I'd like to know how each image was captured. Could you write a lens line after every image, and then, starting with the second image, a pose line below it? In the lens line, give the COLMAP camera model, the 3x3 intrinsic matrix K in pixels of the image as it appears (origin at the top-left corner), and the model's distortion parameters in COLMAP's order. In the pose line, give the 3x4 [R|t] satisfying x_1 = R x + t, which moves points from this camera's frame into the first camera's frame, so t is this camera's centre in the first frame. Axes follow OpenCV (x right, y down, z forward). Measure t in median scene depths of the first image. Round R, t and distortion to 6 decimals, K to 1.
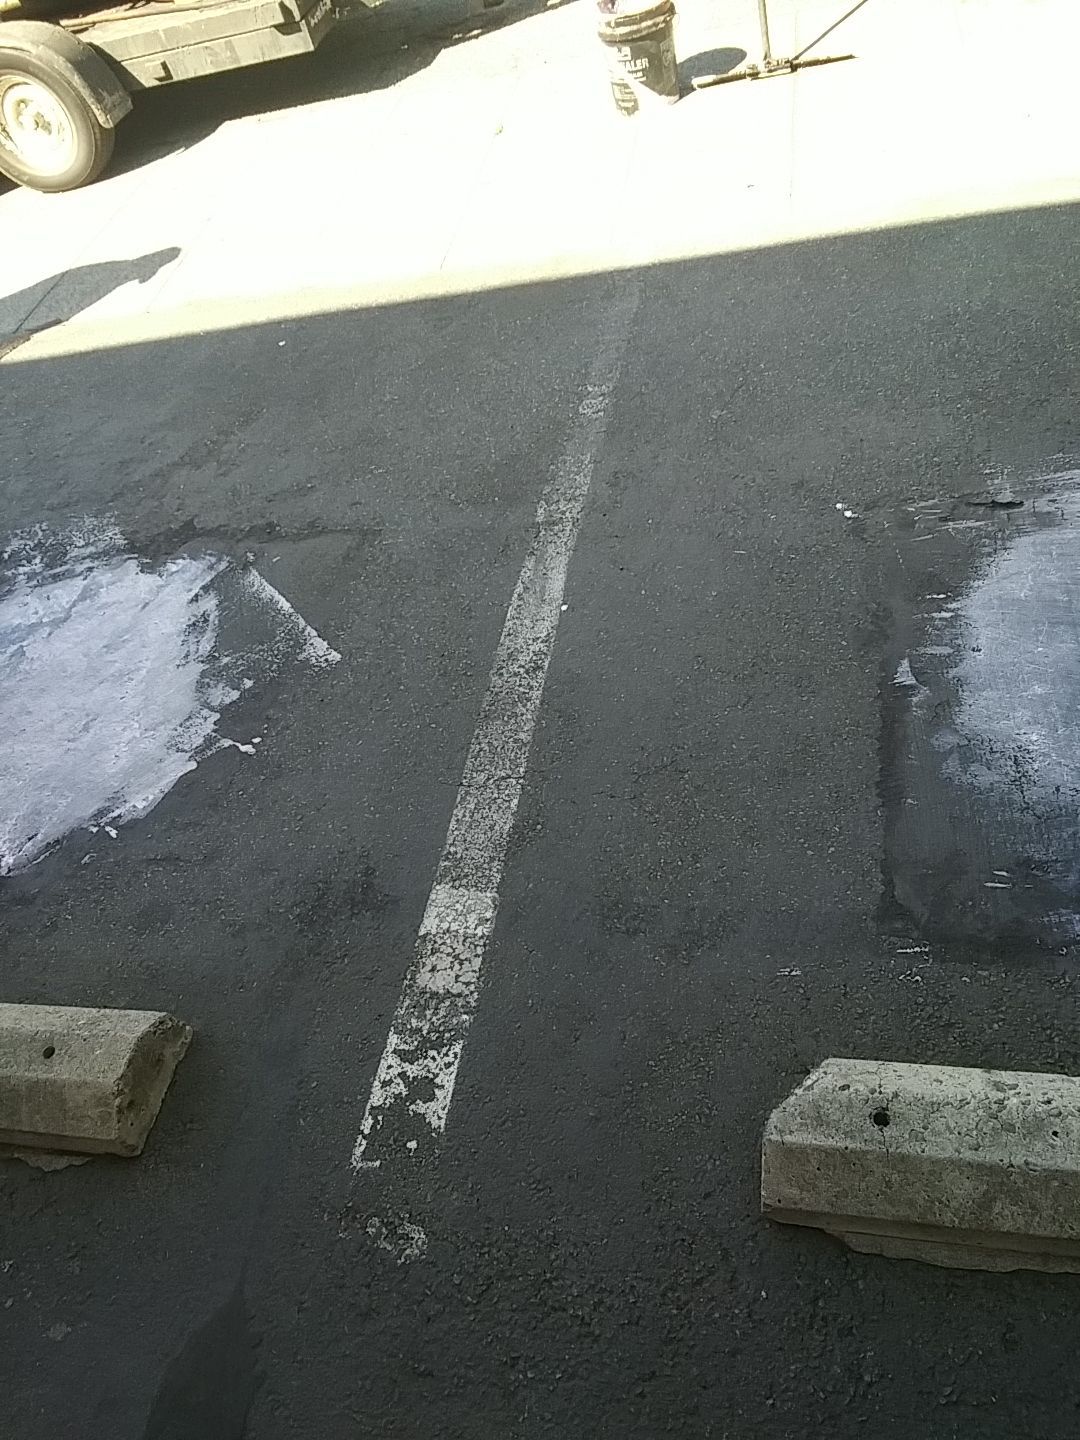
lens RADIAL K [[1107.4, 0, 540.0], [0, 1107.4, 720.0], [0, 0, 1]] dist [0.063159, -0.098801]
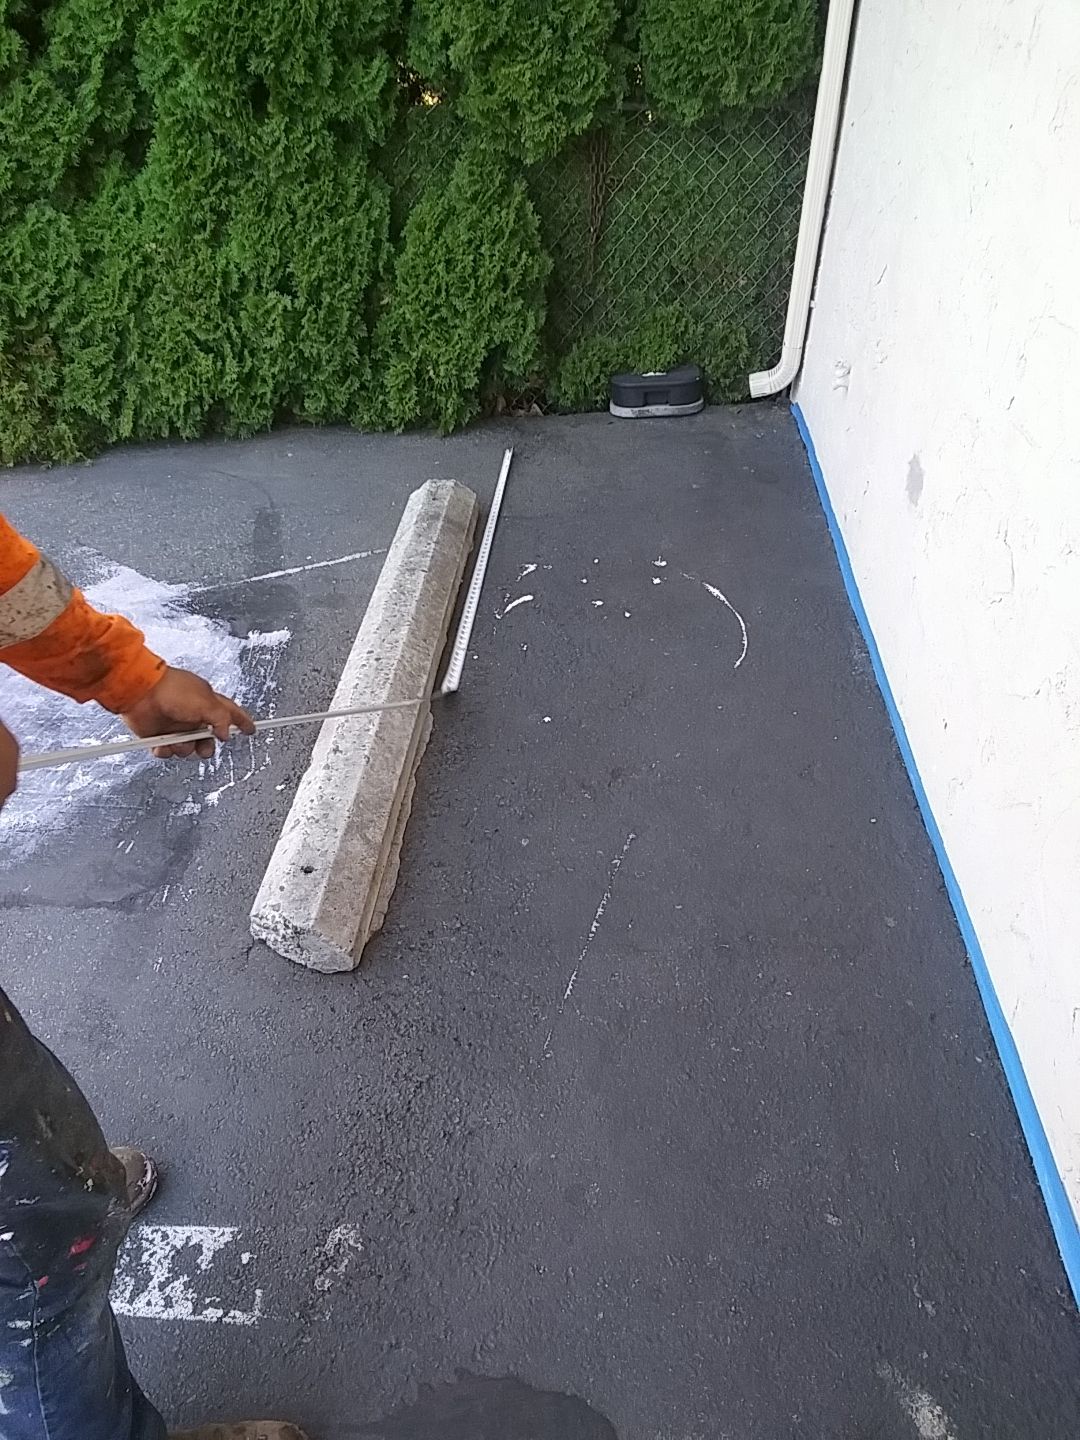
lens RADIAL K [[1128.5, 0, 533.2], [0, 1128.5, 715.1], [0, 0, 1]] dist [0.067821, -0.106658]
pose [[-0.099626, -0.373823, 0.922134, -0.770787], [0.772041, 0.555599, 0.308645, 0.012762], [-0.627715, 0.742675, 0.233255, 0.249311]]
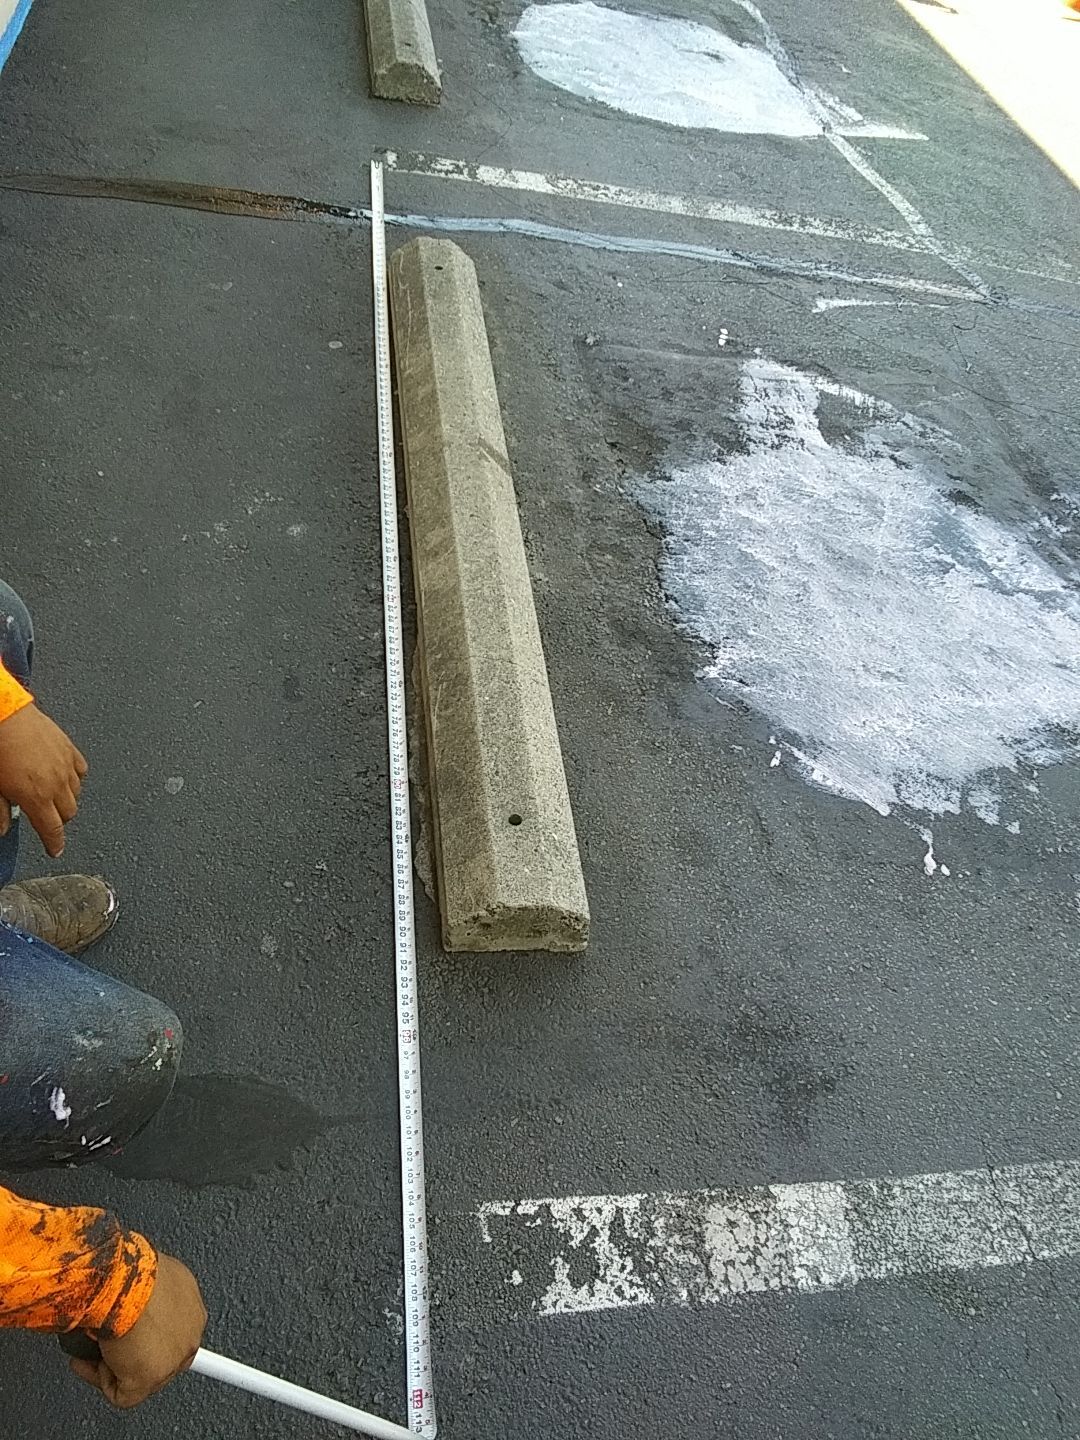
lens RADIAL K [[1128.5, 0, 533.2], [0, 1128.5, 715.1], [0, 0, 1]] dist [0.067821, -0.106658]
pose [[0.251867, 0.879037, -0.404794, -0.121827], [-0.845184, 0.403548, 0.350448, -0.081638], [0.471410, 0.253858, 0.844588, 0.171517]]
